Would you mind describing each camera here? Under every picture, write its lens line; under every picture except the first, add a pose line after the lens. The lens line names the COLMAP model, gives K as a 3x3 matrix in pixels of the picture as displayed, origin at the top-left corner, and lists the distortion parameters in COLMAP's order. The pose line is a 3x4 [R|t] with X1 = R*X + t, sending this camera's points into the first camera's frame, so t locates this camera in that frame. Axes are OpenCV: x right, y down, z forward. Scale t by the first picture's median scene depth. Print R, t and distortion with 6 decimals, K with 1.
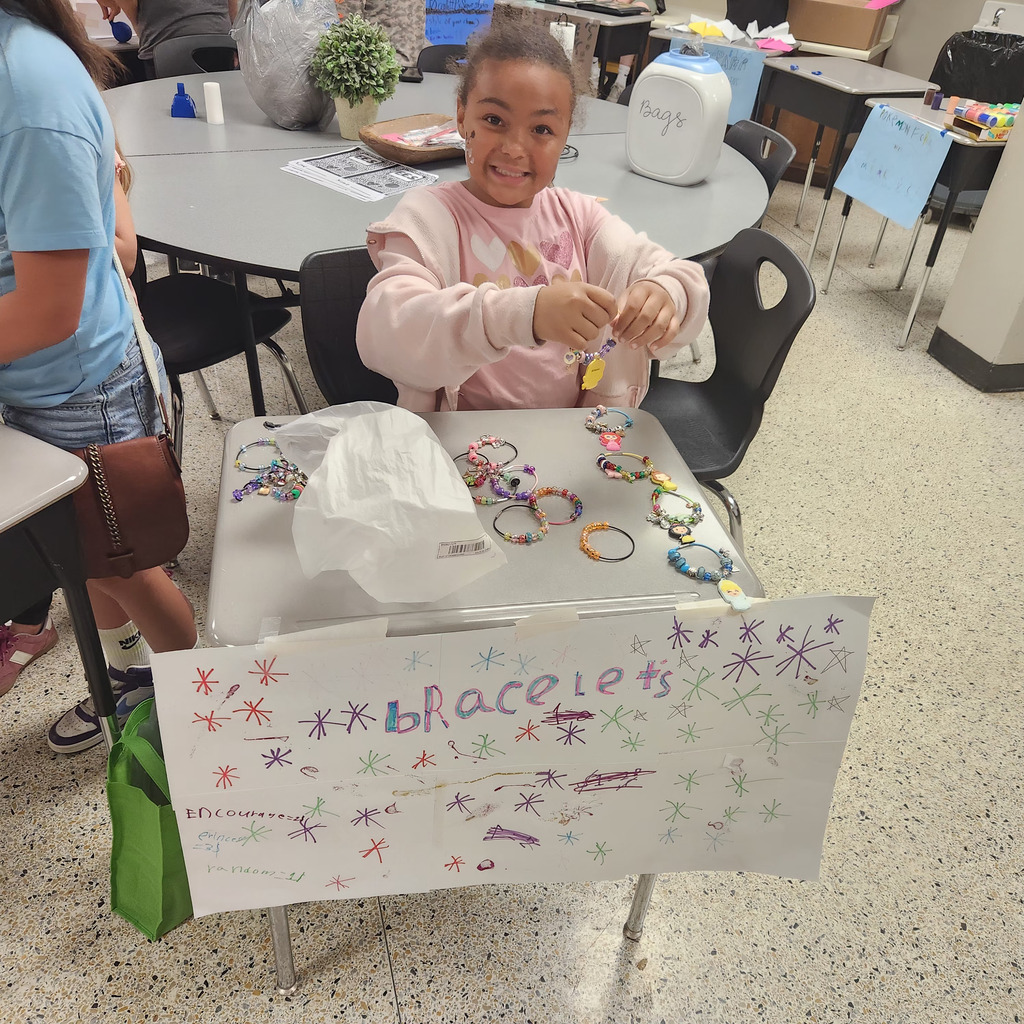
lens RADIAL K [[913.7, 0, 534.7], [0, 913.7, 530.0], [0, 0, 1]] dist [0.034233, -0.035769]
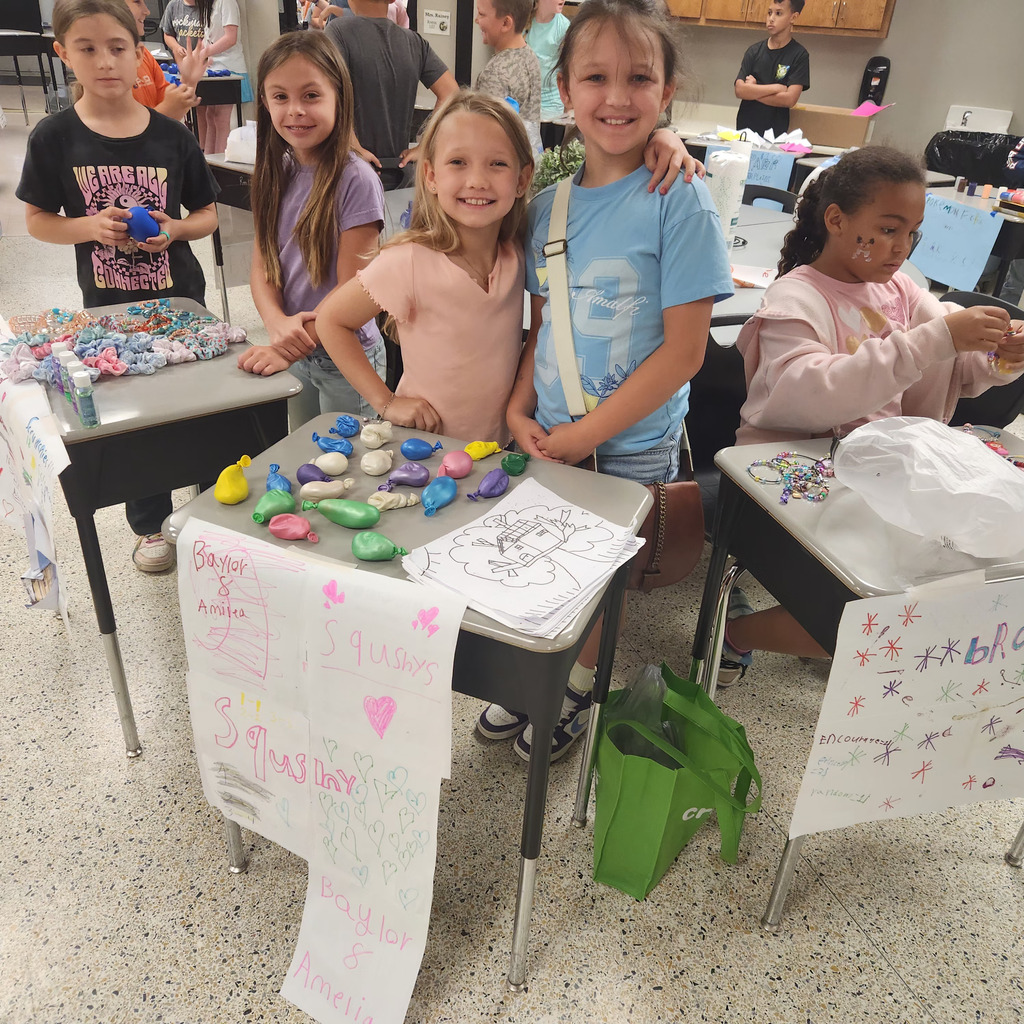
lens RADIAL K [[913.7, 0, 508.7], [0, 913.7, 515.2], [0, 0, 1]] dist [0.034233, -0.035769]
pose [[0.994597, -0.066918, 0.079360, -0.653427], [0.075085, 0.991651, -0.104840, 0.071967], [-0.071682, 0.110232, 0.991318, -0.202272]]
